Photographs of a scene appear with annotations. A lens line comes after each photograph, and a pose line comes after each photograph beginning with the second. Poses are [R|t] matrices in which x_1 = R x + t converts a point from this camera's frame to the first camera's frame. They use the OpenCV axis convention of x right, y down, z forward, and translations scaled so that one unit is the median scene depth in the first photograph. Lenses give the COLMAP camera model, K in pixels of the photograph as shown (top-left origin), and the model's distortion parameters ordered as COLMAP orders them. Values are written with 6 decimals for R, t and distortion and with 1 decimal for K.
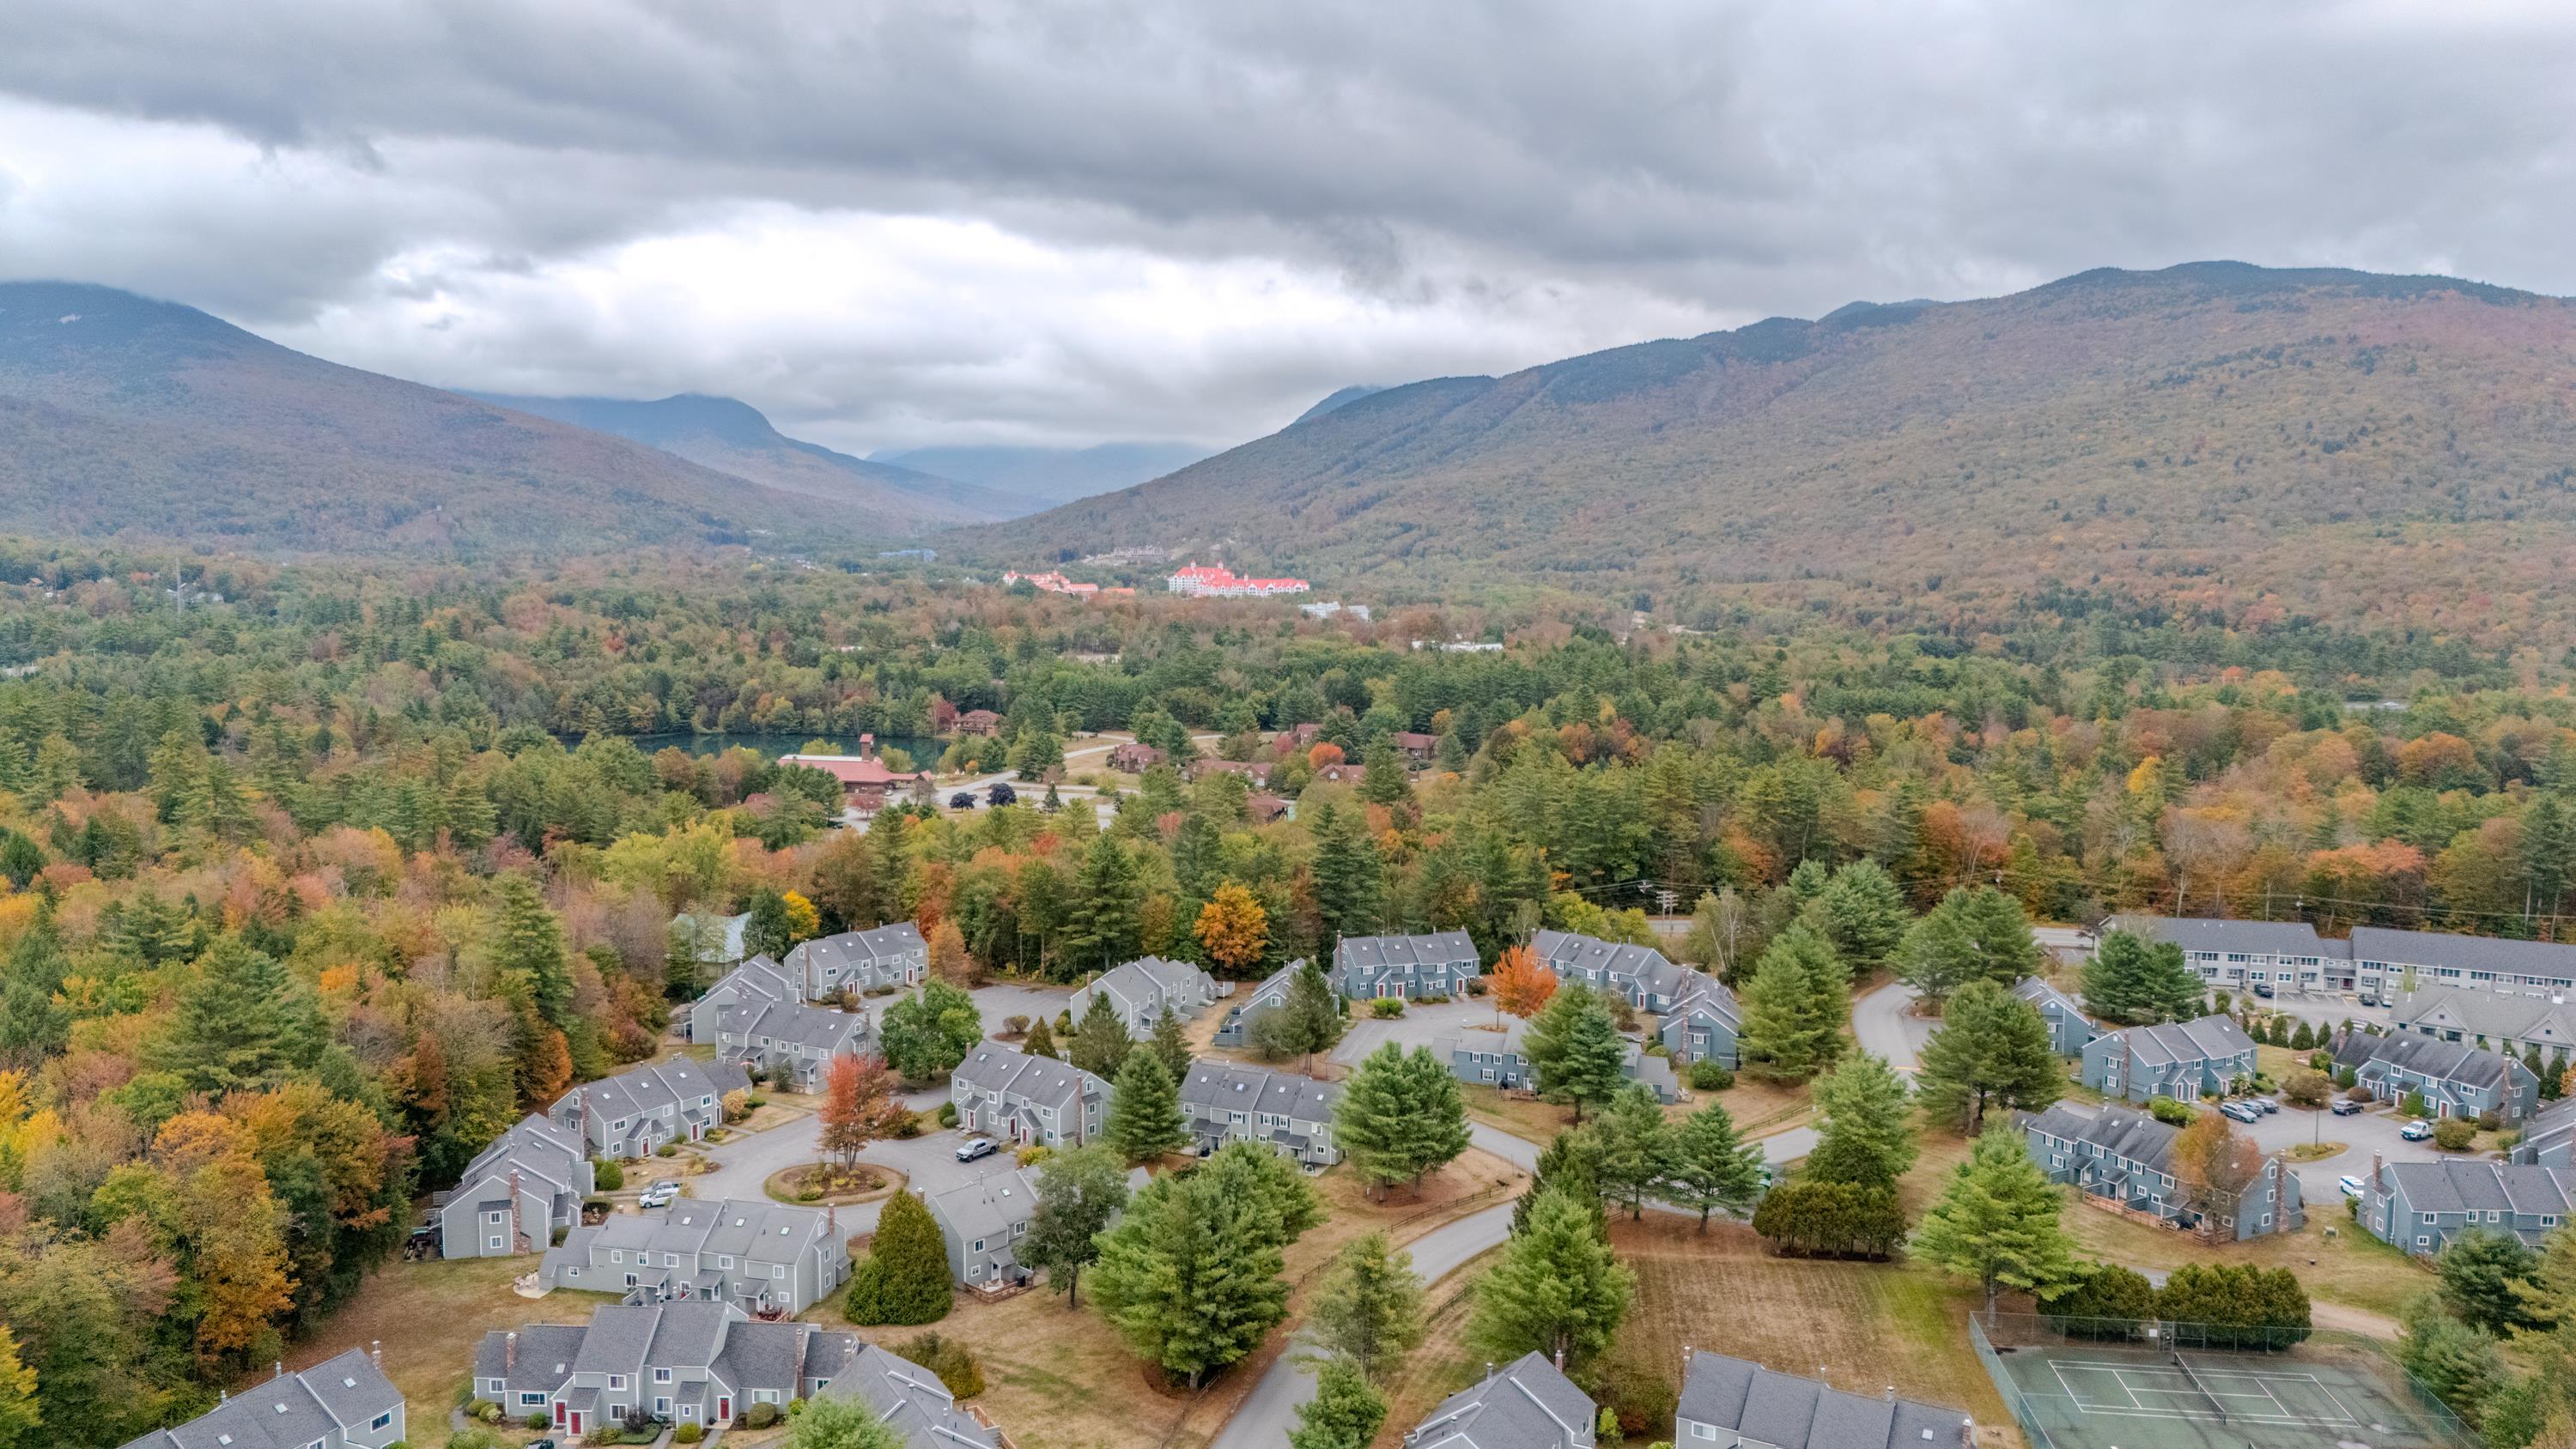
lens RADIAL K [[1898.5, 0, 1287.7], [0, 1898.5, 717.8], [0, 0, 1]] dist [0.058311, -0.046405]
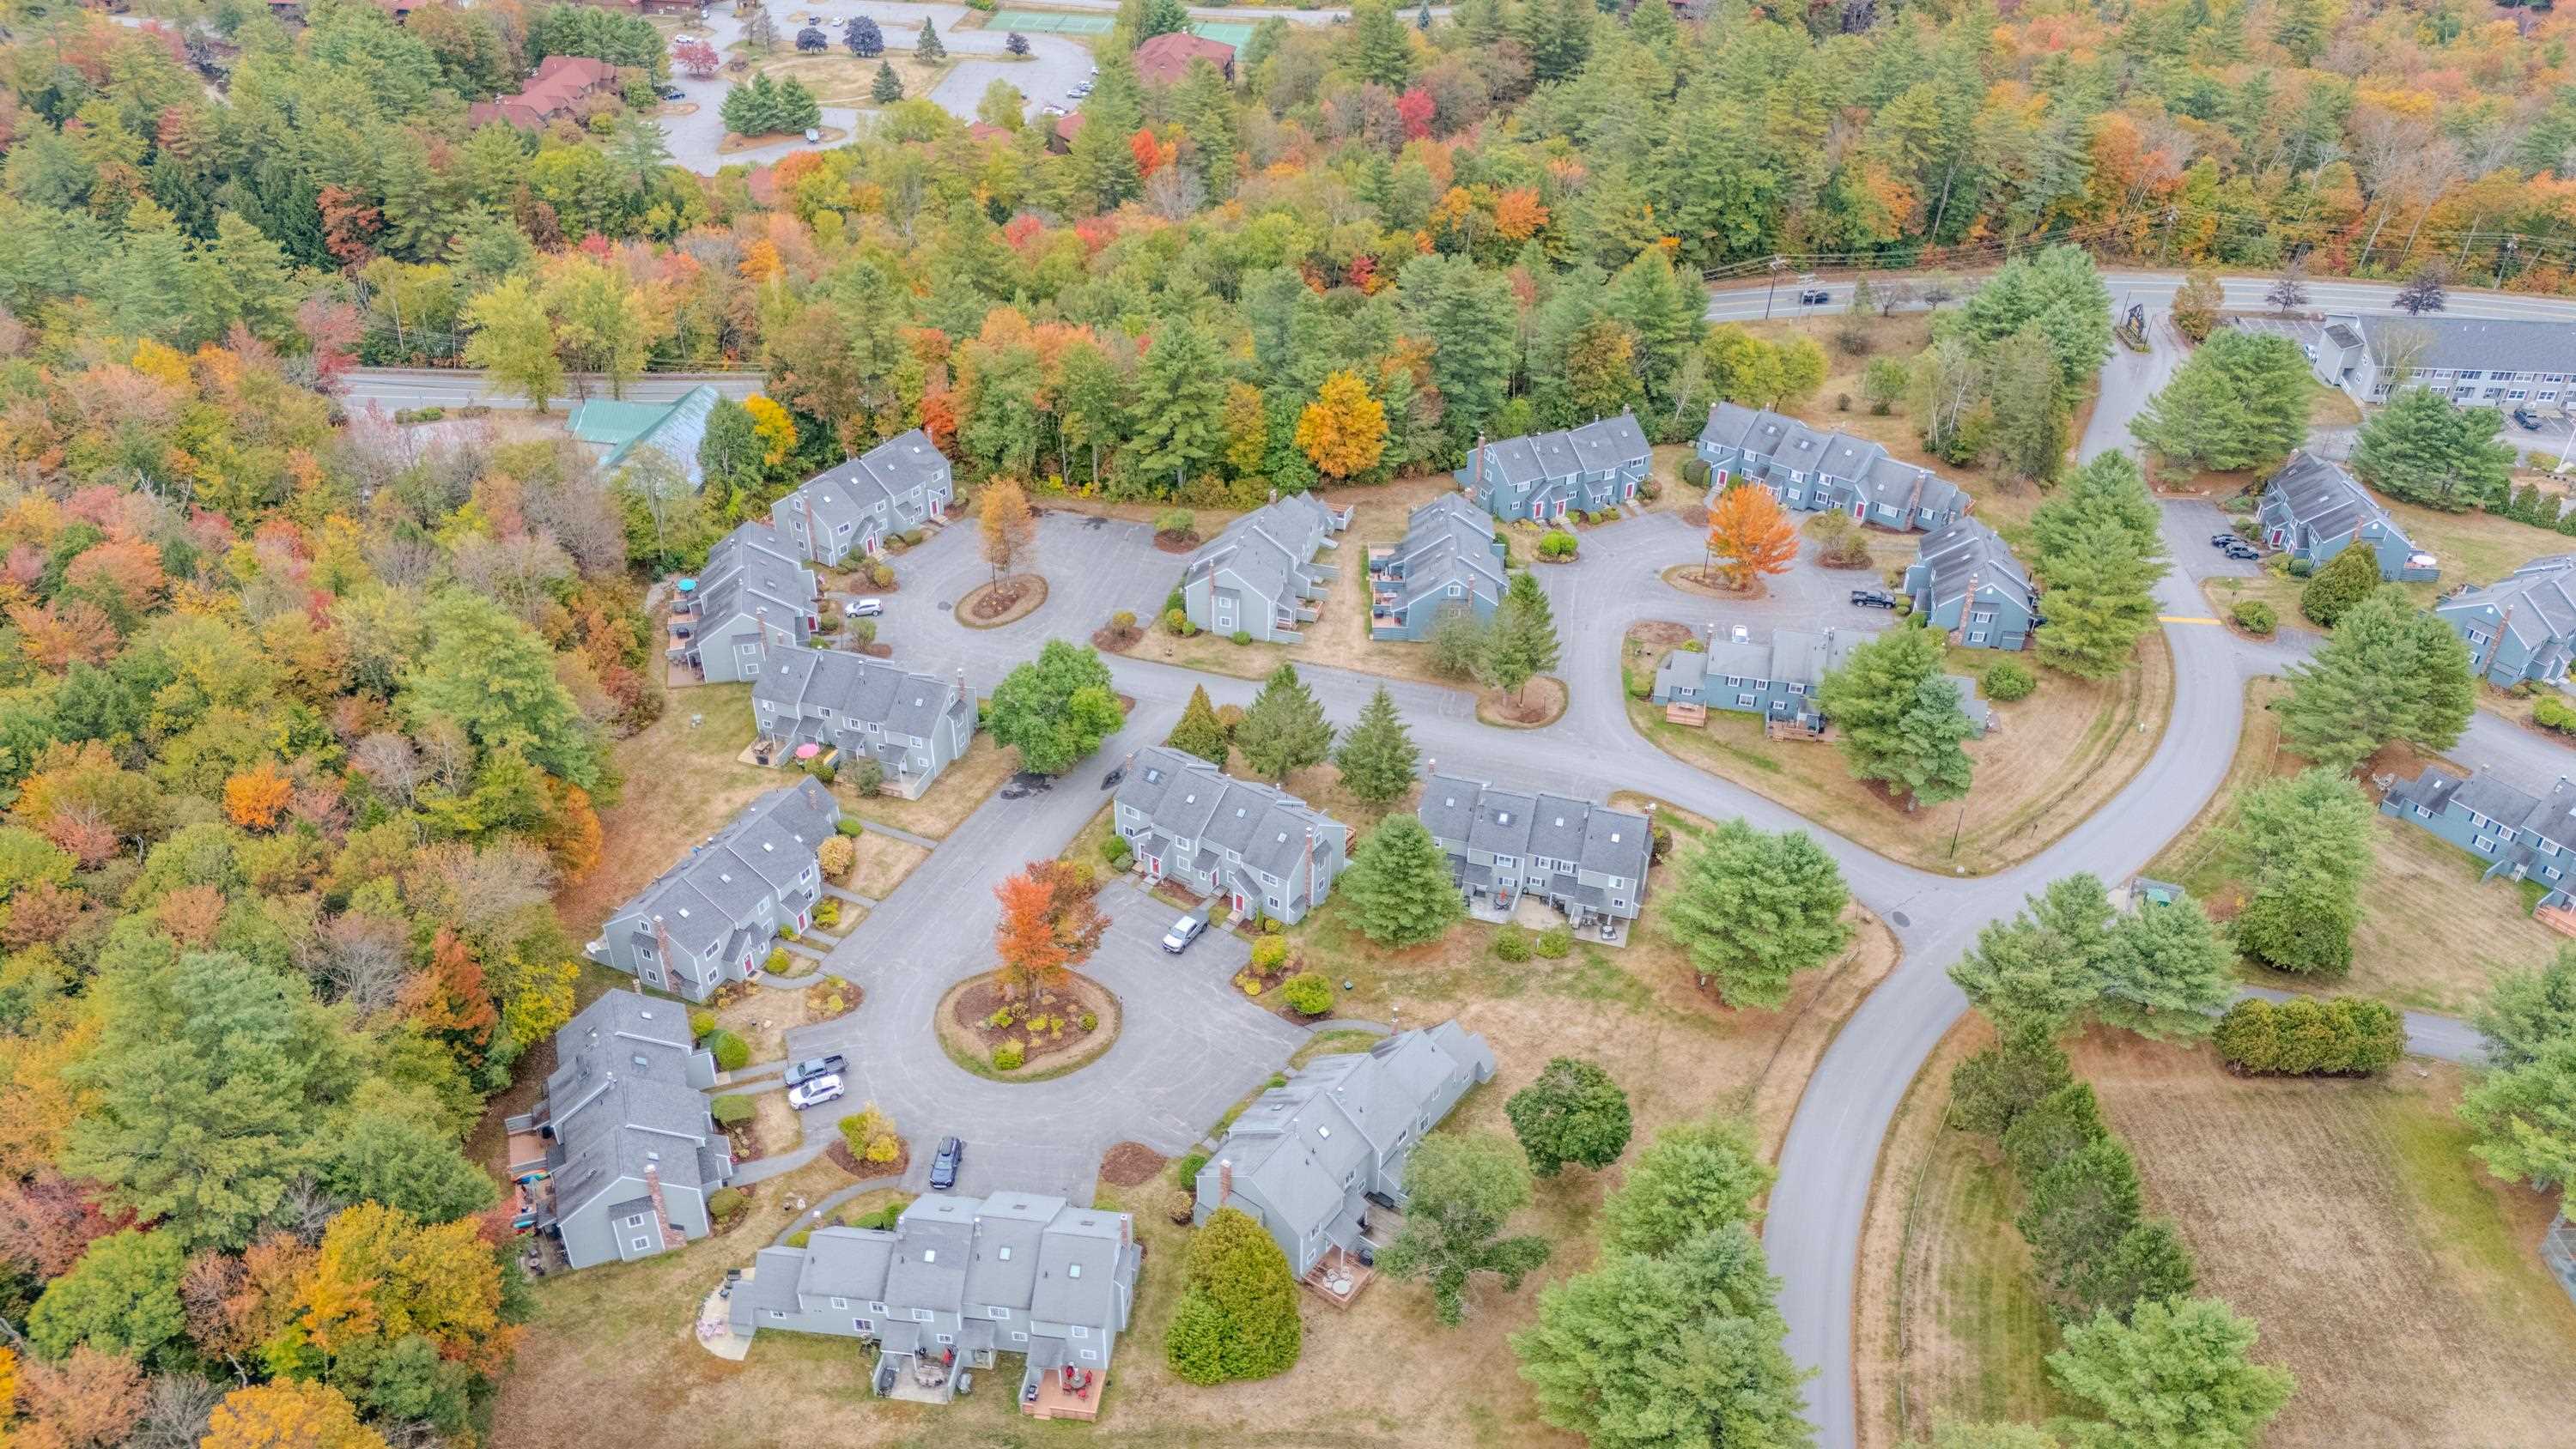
lens RADIAL K [[1898.5, 0, 1289.8], [0, 1898.5, 723.3], [0, 0, 1]] dist [0.058311, -0.046405]
pose [[0.991824, -0.068738, 0.107519, -0.146662], [0.008619, 0.876693, 0.480972, -0.163338], [-0.127322, -0.476113, 0.870118, 0.268175]]
